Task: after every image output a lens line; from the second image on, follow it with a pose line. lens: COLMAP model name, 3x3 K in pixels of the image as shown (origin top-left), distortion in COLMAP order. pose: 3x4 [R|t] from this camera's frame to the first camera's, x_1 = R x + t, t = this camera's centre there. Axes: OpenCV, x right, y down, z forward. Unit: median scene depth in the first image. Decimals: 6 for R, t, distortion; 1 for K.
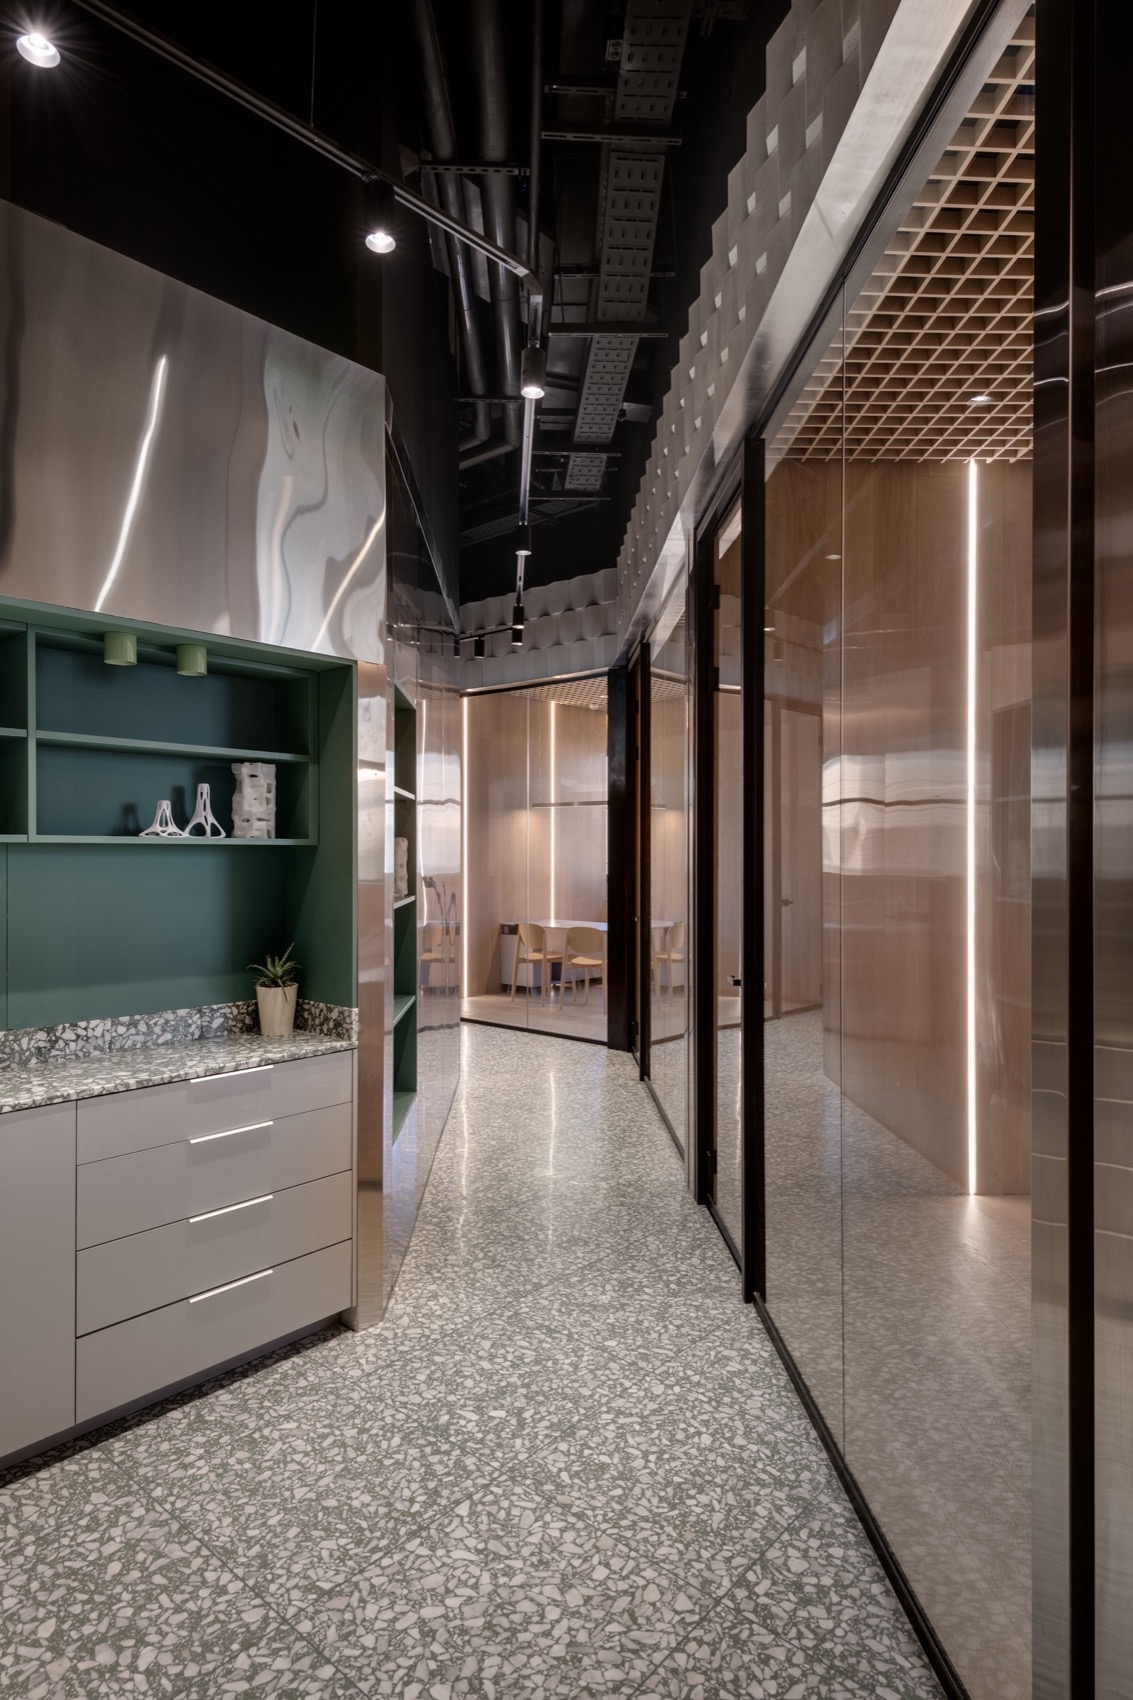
lens RADIAL K [[966.6, 0, 566.5], [0, 966.6, 850.0], [0, 0, 1]] dist [0.016736, -0.002931]
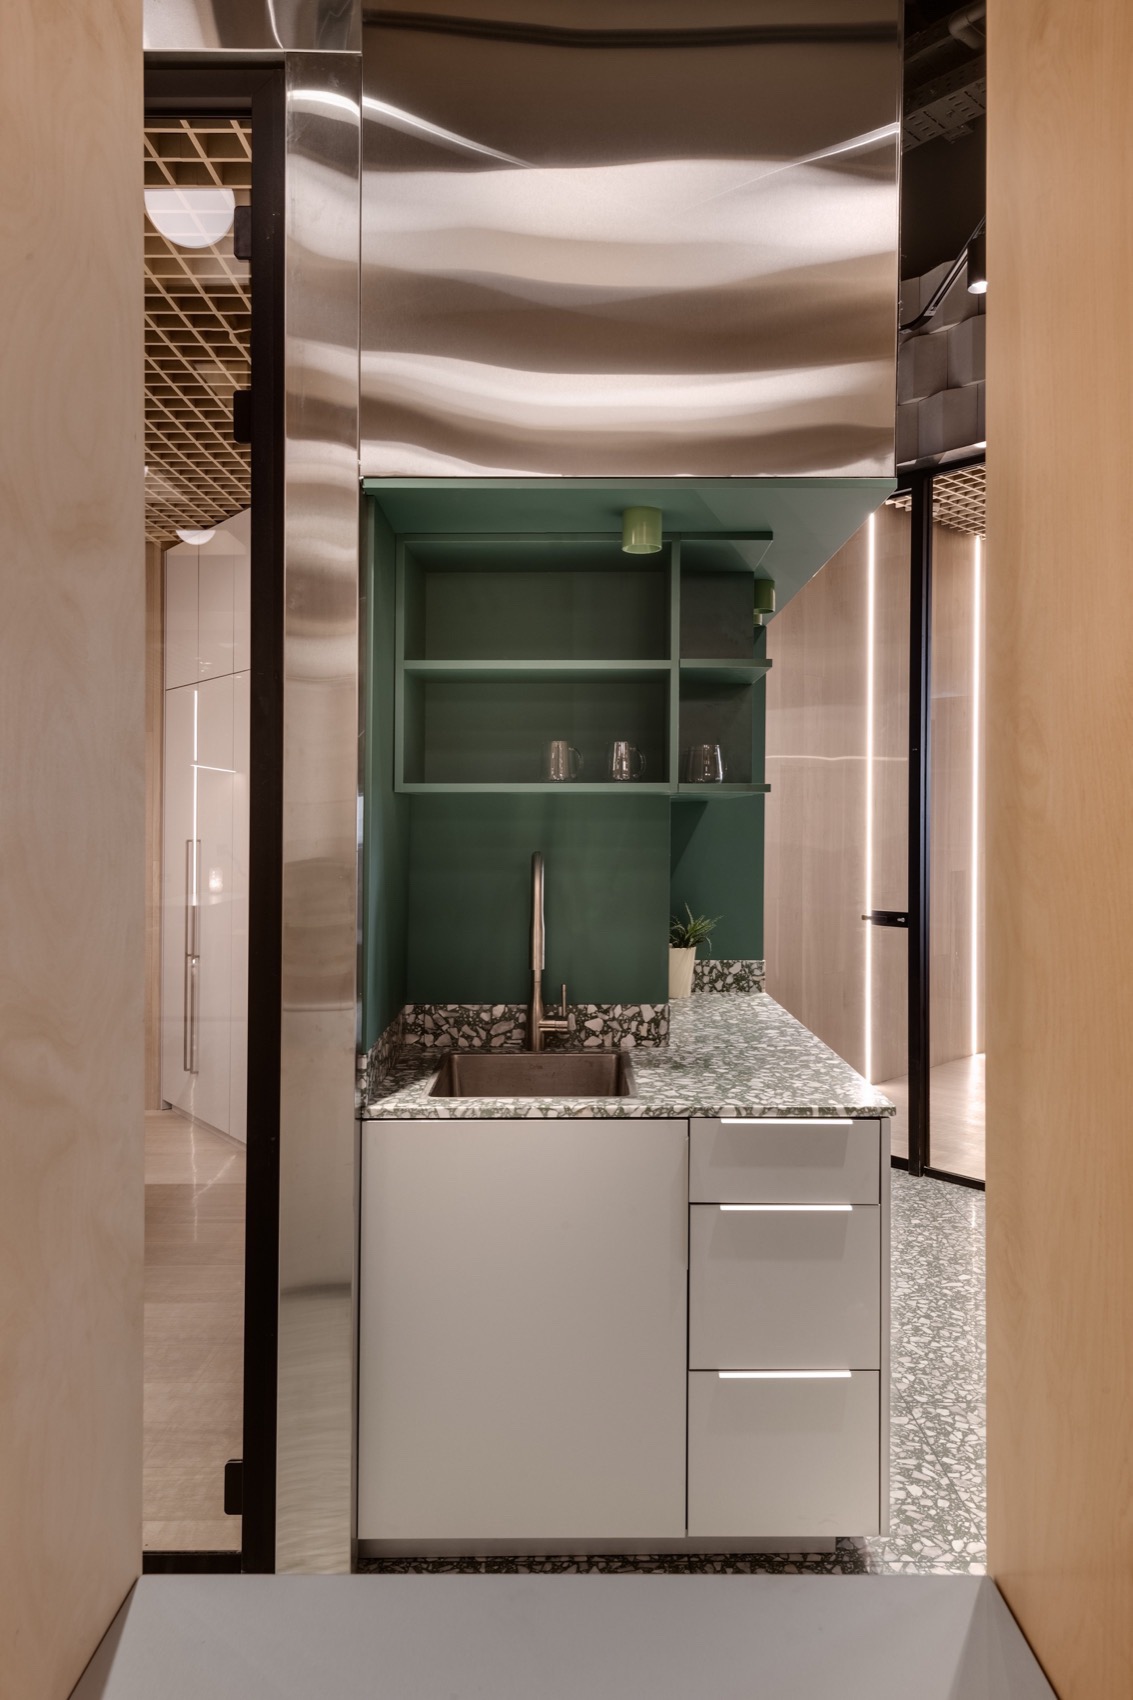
lens RADIAL K [[1071.5, 0, 566.5], [0, 1071.5, 850.0], [0, 0, 1]] dist [0.015488, -0.009427]
pose [[0.754964, -0.006657, 0.655732, -1.346989], [-0.000842, 0.999938, 0.011120, 0.041469], [-0.655765, -0.008947, 0.754912, 0.337871]]
